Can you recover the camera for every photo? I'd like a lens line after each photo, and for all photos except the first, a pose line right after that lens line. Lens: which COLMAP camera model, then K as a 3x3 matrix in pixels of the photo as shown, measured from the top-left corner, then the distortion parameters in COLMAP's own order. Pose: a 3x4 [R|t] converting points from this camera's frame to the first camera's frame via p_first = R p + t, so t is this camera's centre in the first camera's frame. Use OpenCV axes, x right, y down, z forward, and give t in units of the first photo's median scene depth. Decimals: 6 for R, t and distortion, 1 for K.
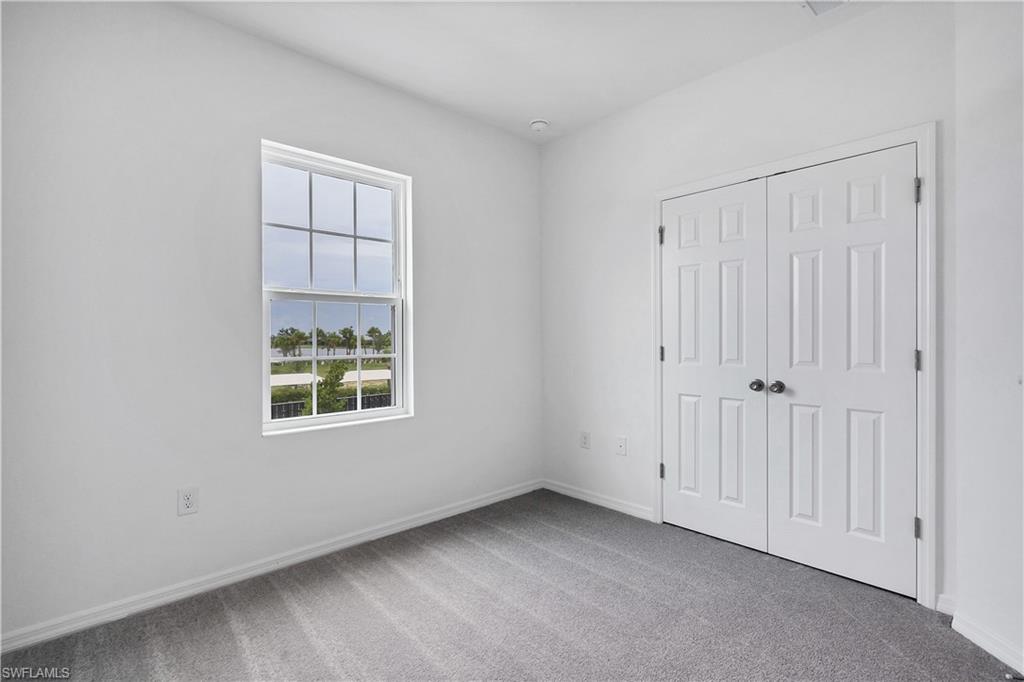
lens RADIAL K [[479.5, 0, 528.5], [0, 479.5, 341.4], [0, 0, 1]] dist [-0.008306, 0.003017]
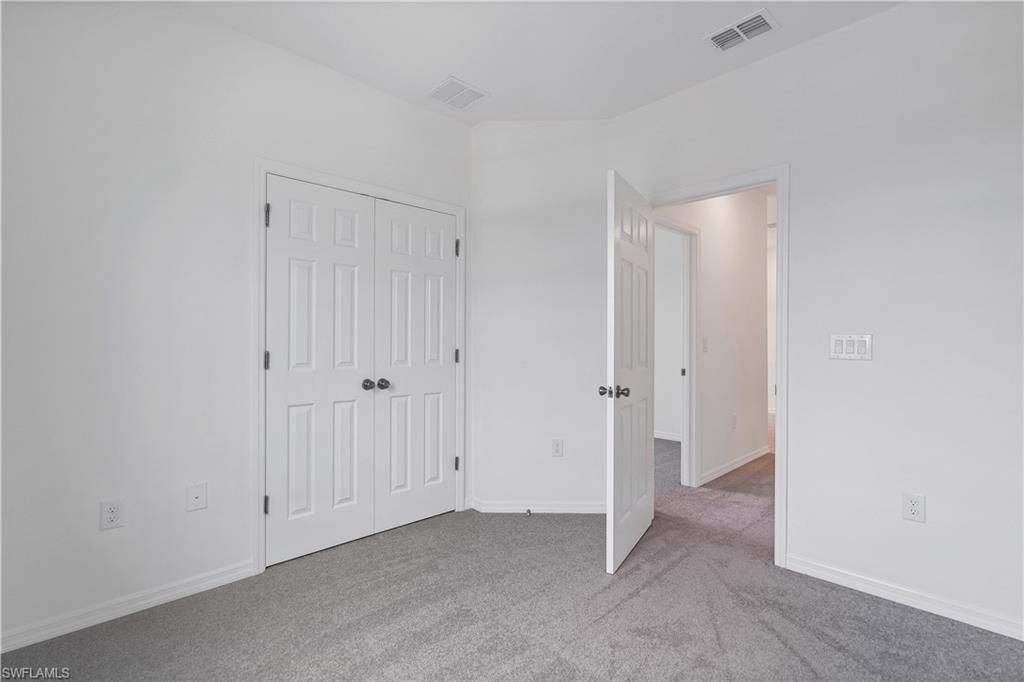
lens RADIAL K [[479.5, 0, 528.4], [0, 479.5, 339.9], [0, 0, 1]] dist [-0.008306, 0.003017]
pose [[-0.024788, 0.005980, 0.999675, -0.609630], [0.005456, 0.999968, -0.005847, -0.001600], [-0.999678, 0.005309, -0.024820, 0.646262]]
